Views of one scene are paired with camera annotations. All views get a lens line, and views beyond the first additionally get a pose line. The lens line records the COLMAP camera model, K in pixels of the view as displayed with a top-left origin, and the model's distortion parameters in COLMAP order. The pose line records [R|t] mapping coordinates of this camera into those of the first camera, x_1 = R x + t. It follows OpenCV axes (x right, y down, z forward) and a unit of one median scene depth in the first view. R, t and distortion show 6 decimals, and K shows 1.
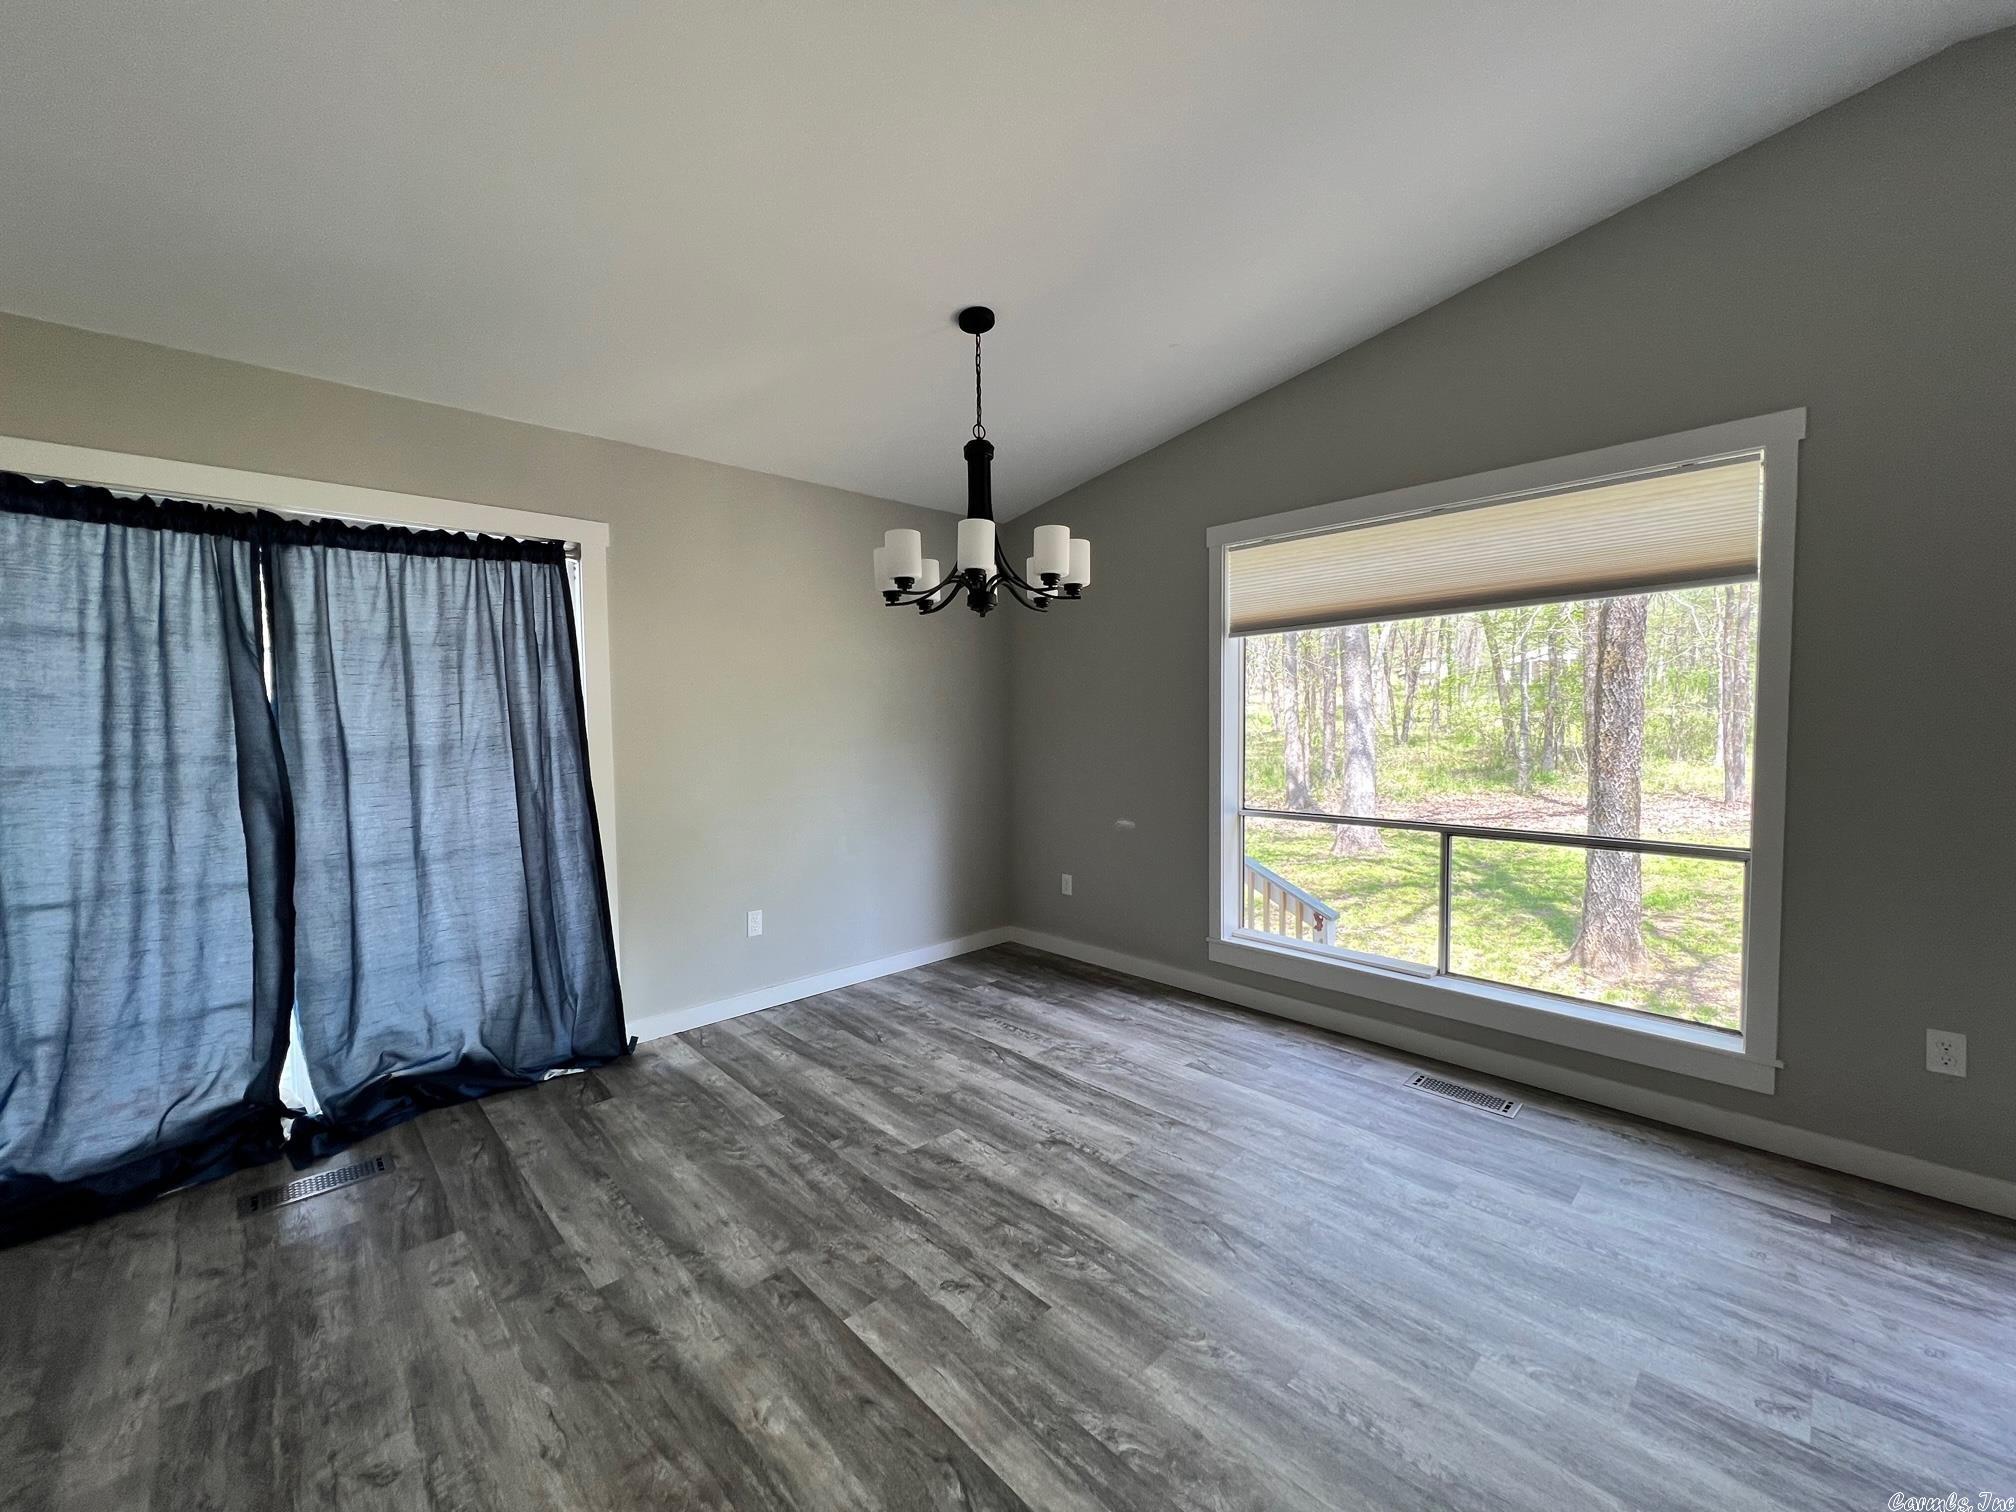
lens RADIAL K [[801.2, 0, 998.2], [0, 801.2, 759.4], [0, 0, 1]] dist [-0.000878, 0.000236]
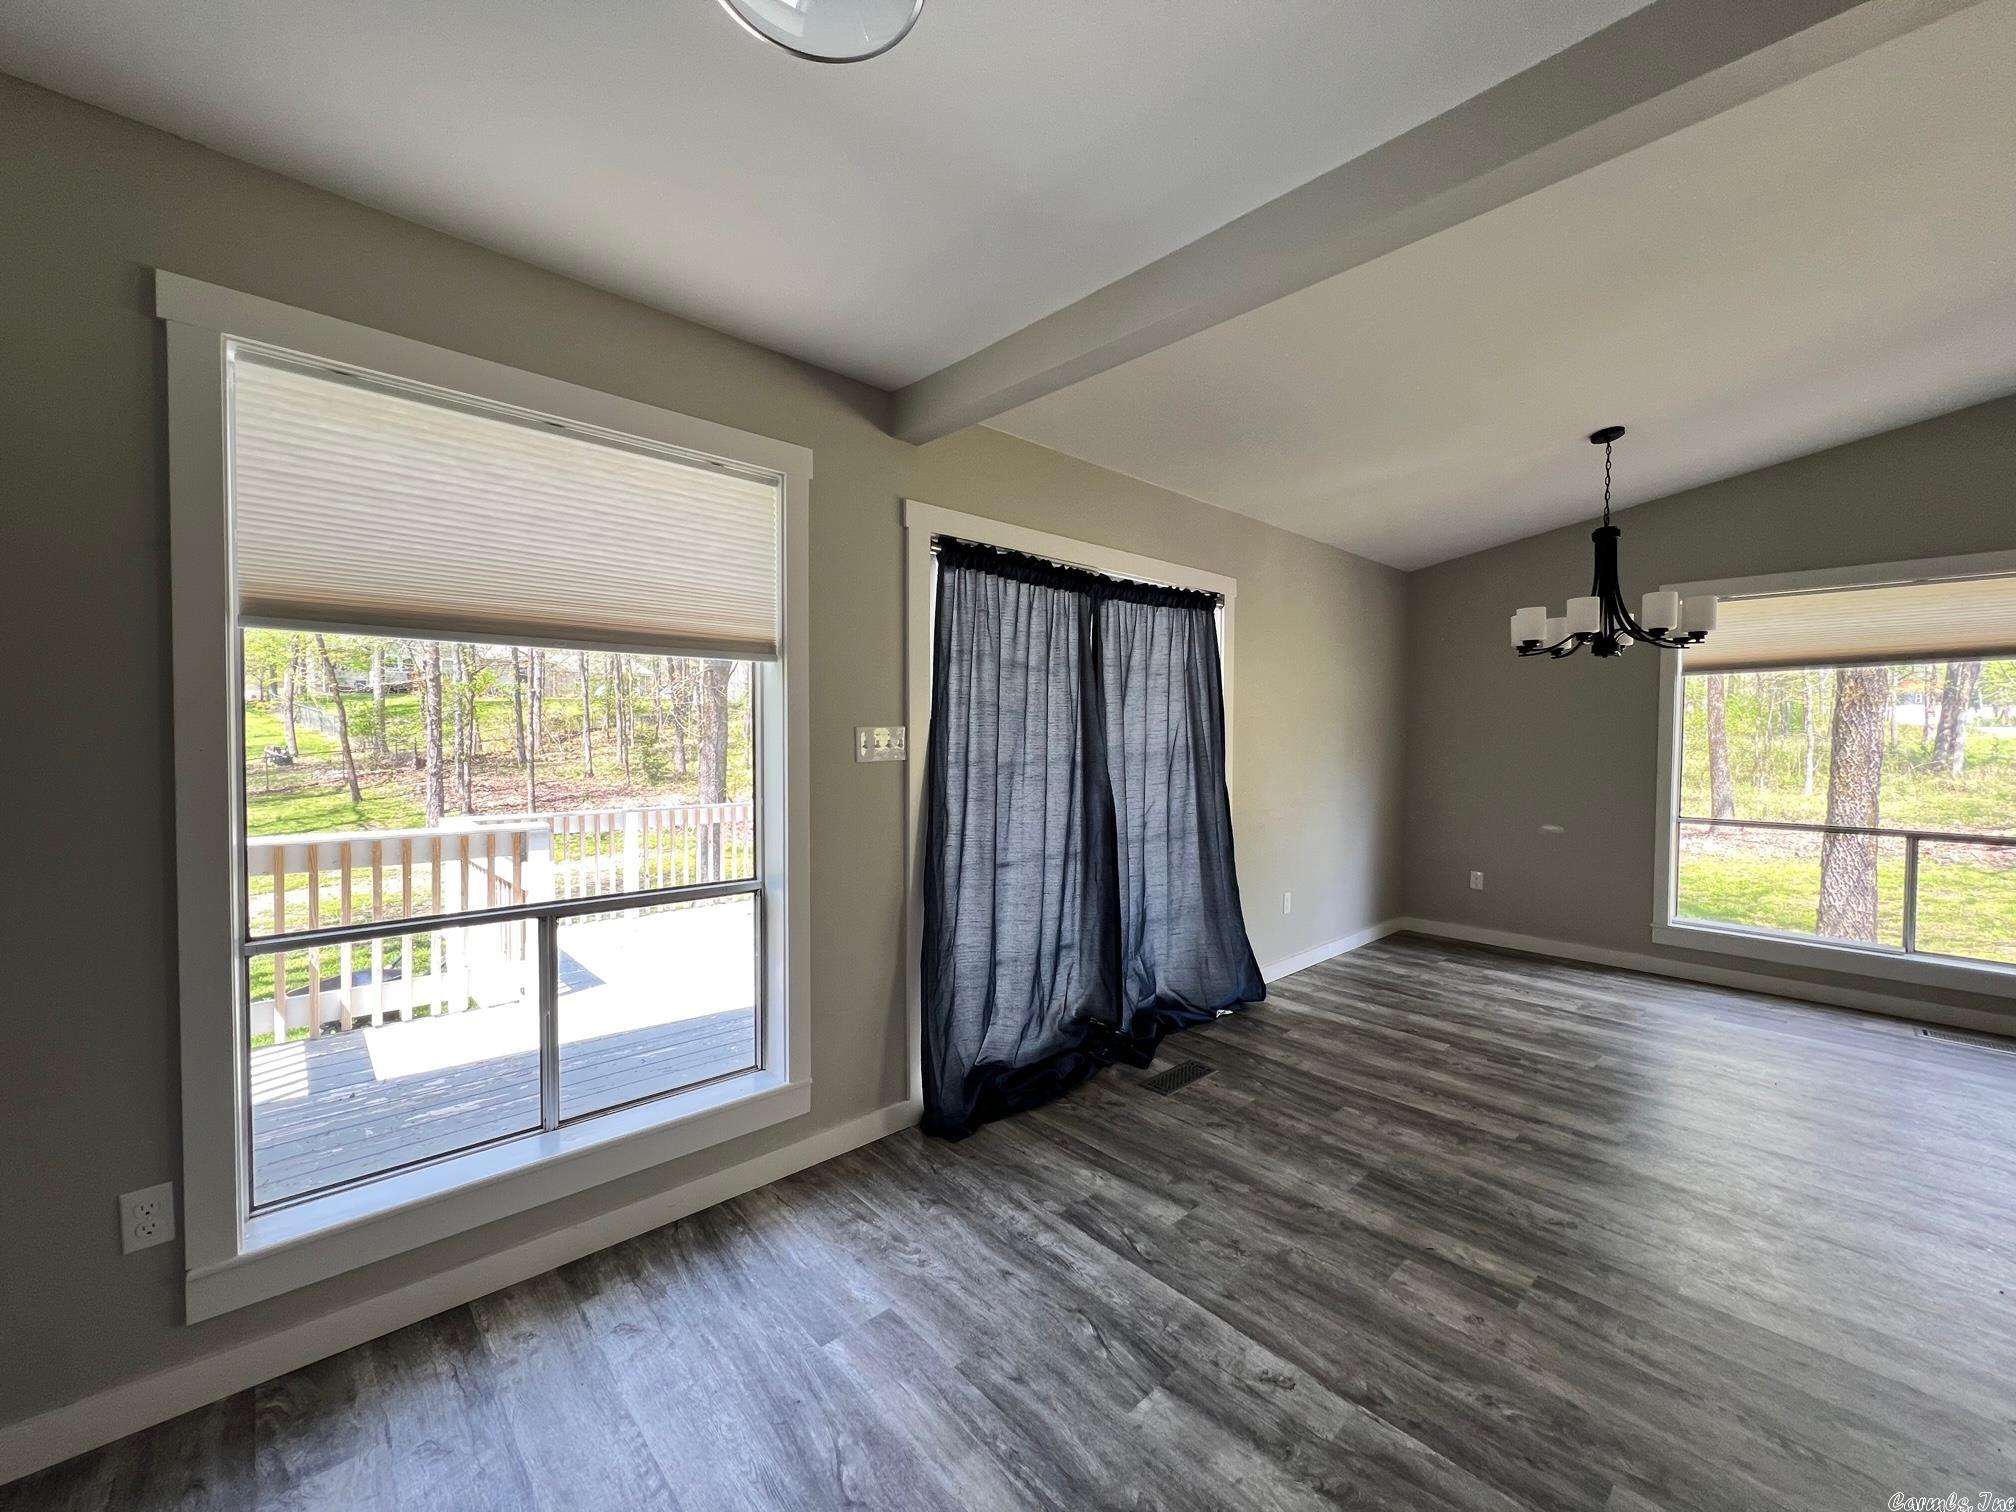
lens RADIAL K [[801.2, 0, 1006.1], [0, 801.2, 756.9], [0, 0, 1]] dist [-0.000878, 0.000236]
pose [[0.999752, 0.020525, -0.008596, -0.990358], [-0.020727, 0.999495, -0.024076, 0.029708], [0.008097, 0.024249, 0.999673, -0.306143]]
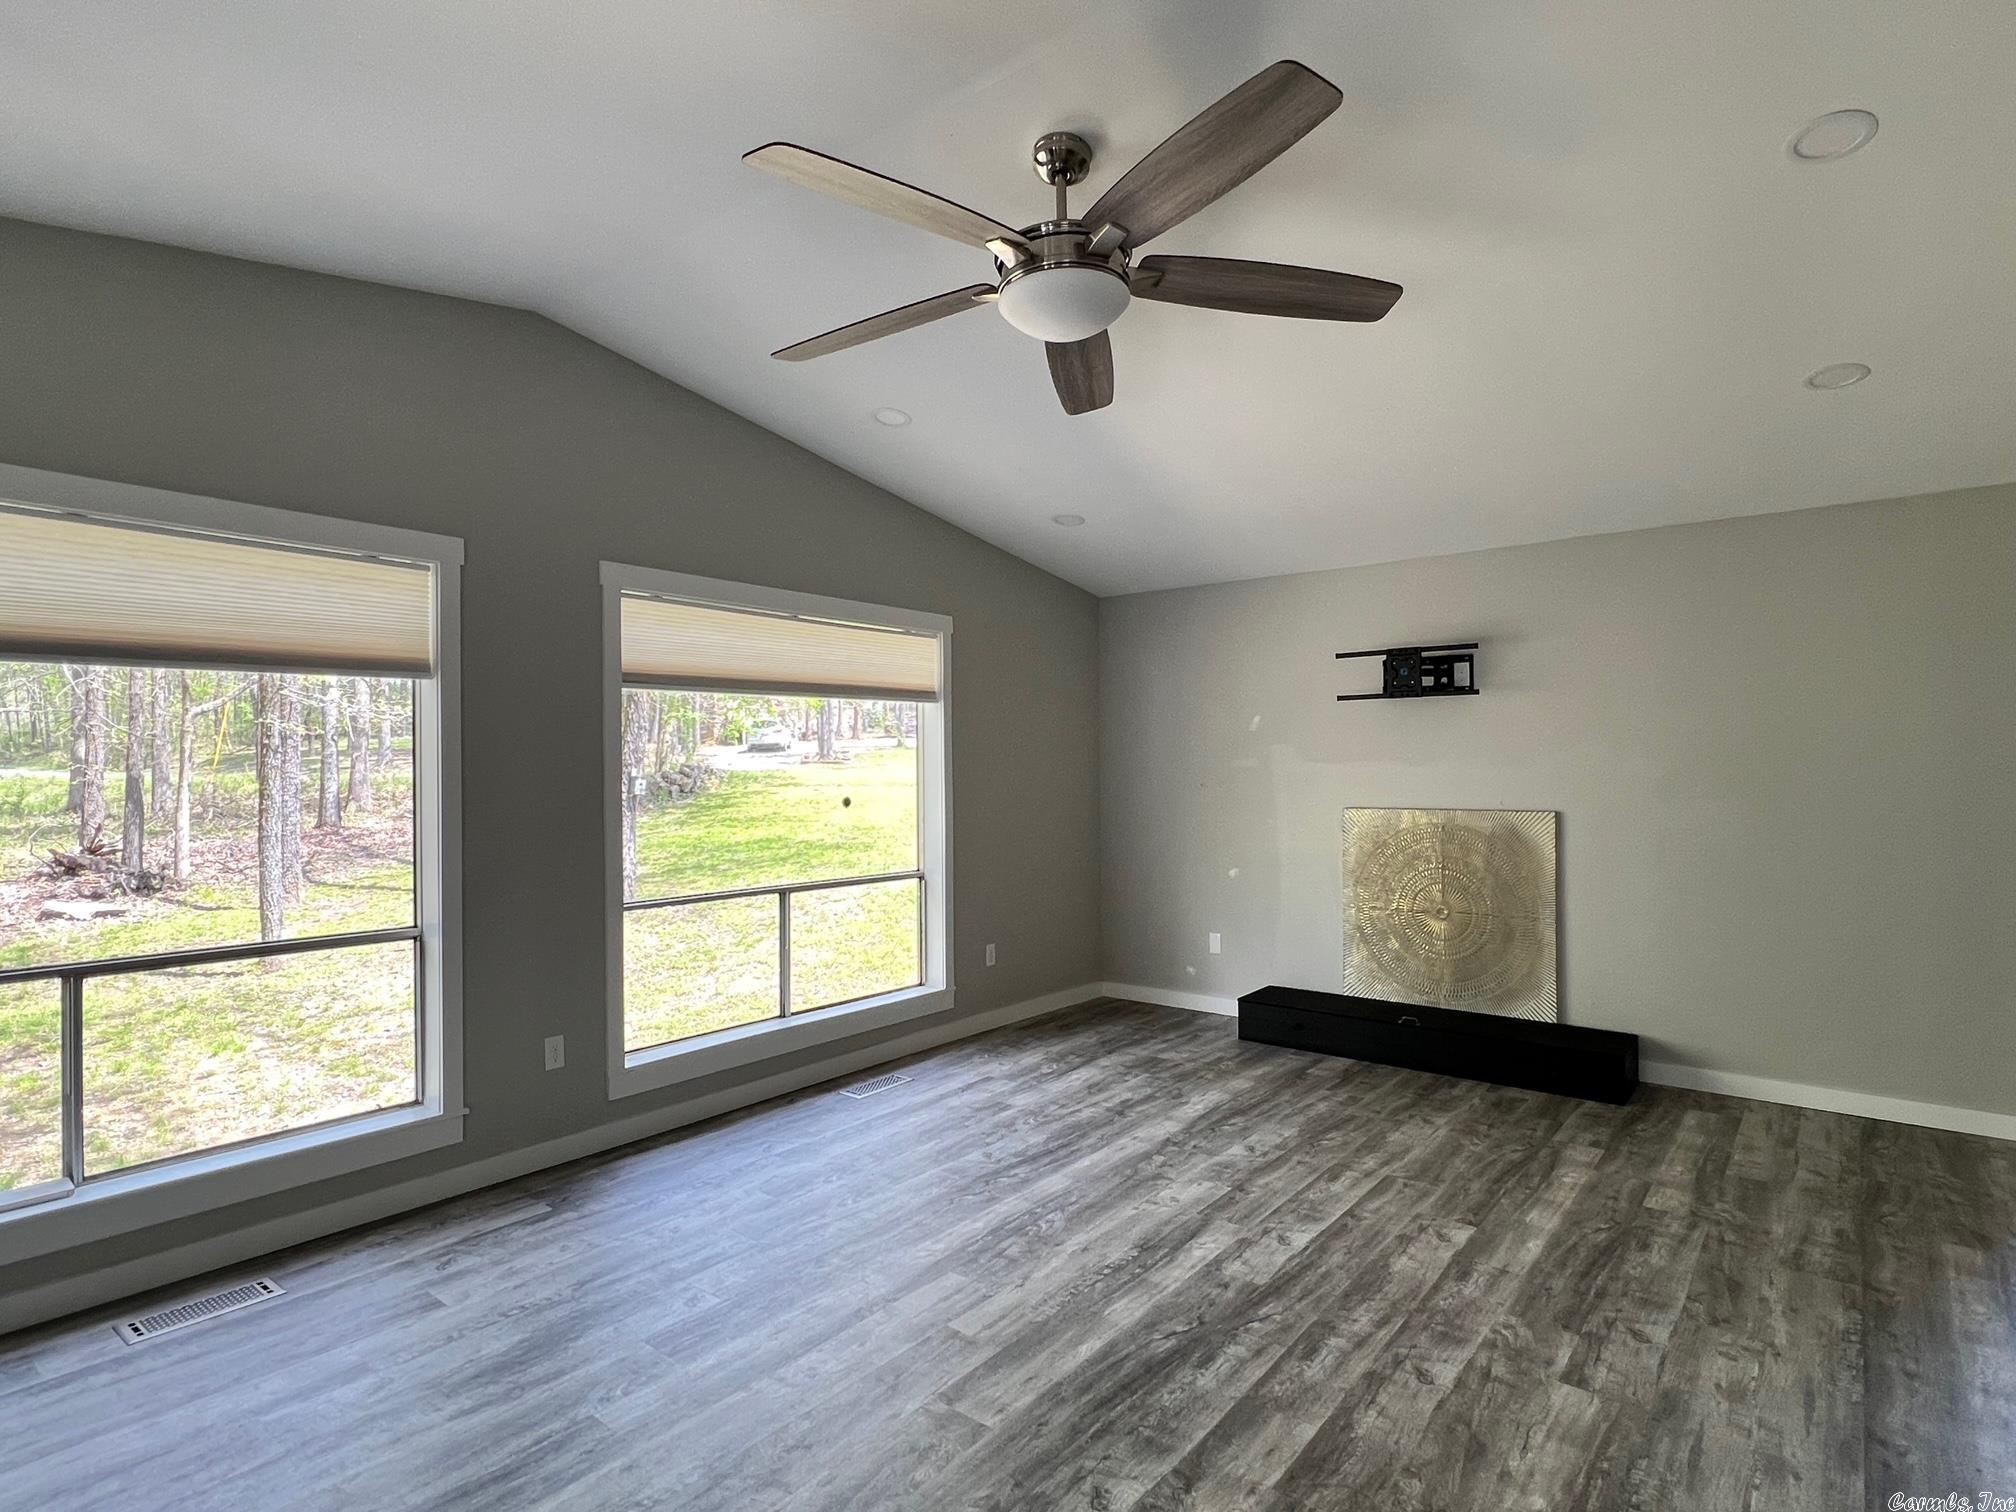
lens RADIAL K [[1066.7, 0, 1001.5], [0, 1066.7, 767.5], [0, 0, 1]] dist [-0.001736, -0.002160]
pose [[-0.134081, 0.016187, 0.990838, -0.540105], [0.059566, 0.998190, -0.008247, -0.038181], [-0.989178, 0.057915, -0.134803, 0.378678]]
